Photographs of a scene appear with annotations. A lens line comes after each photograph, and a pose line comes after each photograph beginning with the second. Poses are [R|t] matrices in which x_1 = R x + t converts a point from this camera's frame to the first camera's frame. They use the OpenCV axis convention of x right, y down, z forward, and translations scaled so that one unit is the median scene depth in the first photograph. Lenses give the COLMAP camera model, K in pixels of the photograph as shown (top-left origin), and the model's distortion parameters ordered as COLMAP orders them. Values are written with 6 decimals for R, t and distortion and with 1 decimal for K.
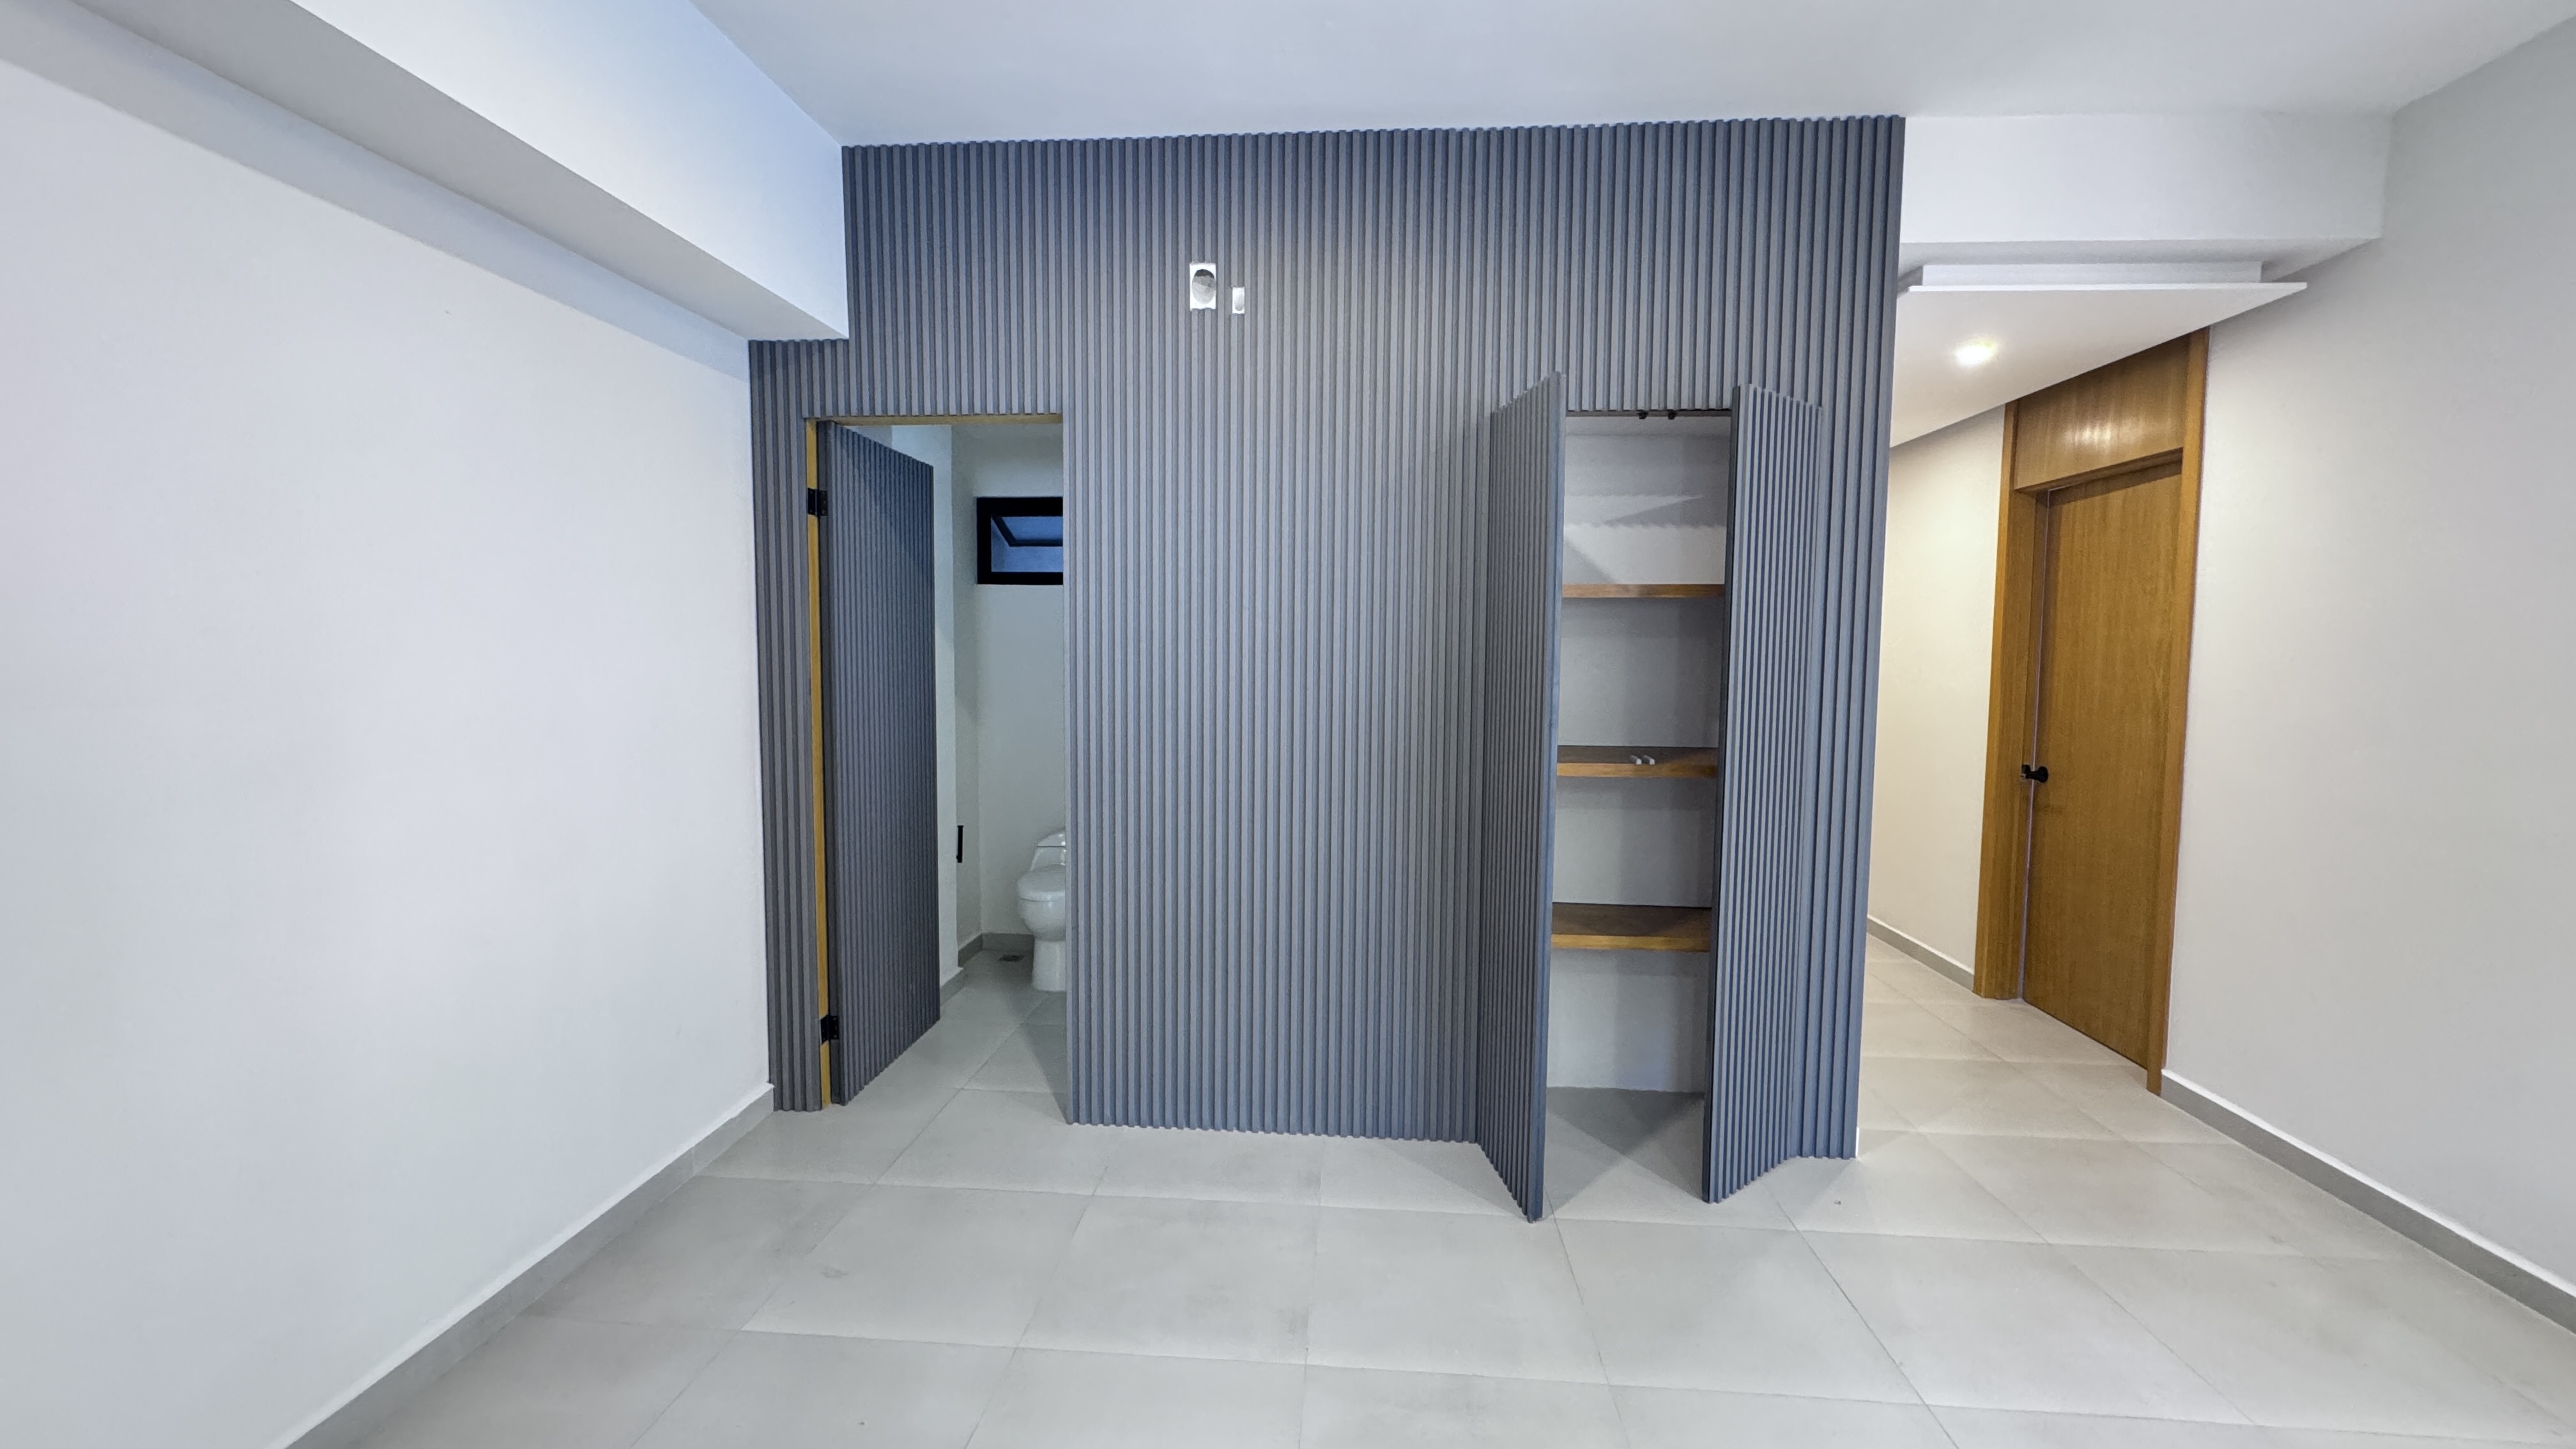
lens RADIAL K [[1031.0, 0, 1274.1], [0, 1031.0, 712.6], [0, 0, 1]] dist [-0.004008, 0.000767]
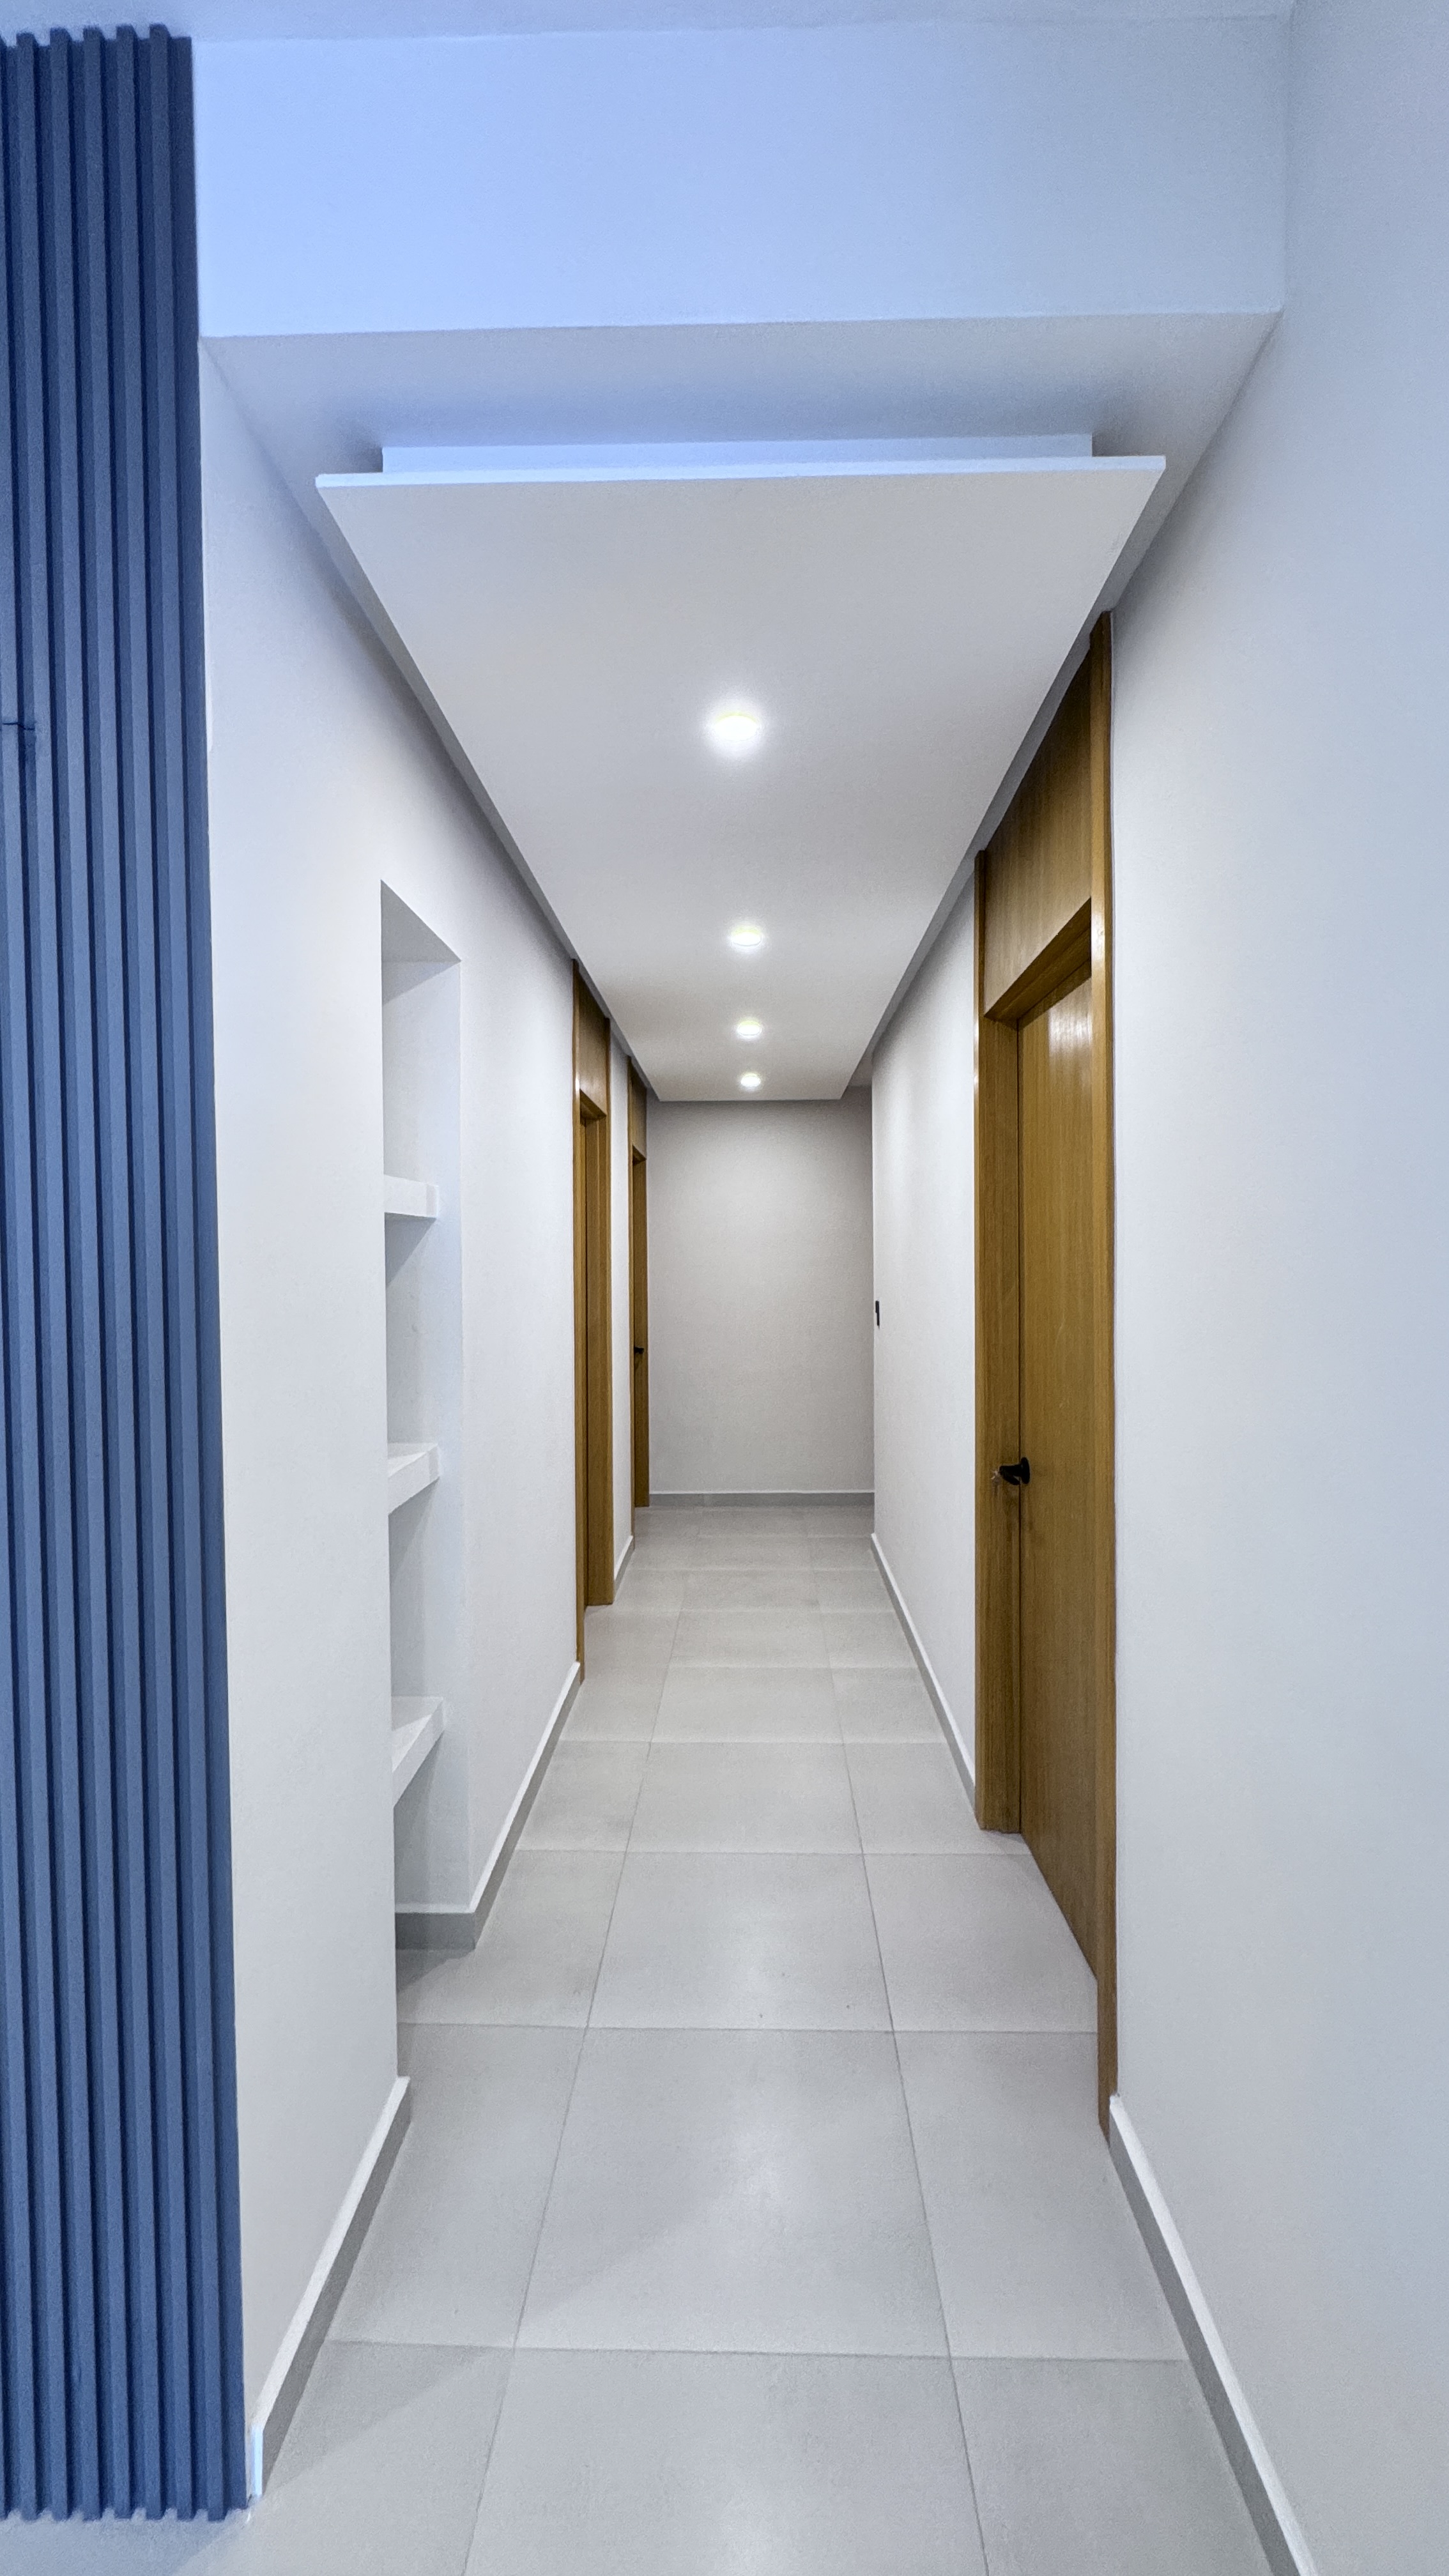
lens RADIAL K [[1031.0, 0, 740.7], [0, 1031.0, 1285.5], [0, 0, 1]] dist [-0.004008, 0.000767]
pose [[0.997875, -0.020354, 0.061899, 0.710231], [0.023038, 0.998811, -0.042971, -0.039453], [-0.060951, 0.044306, 0.997157, 0.521067]]
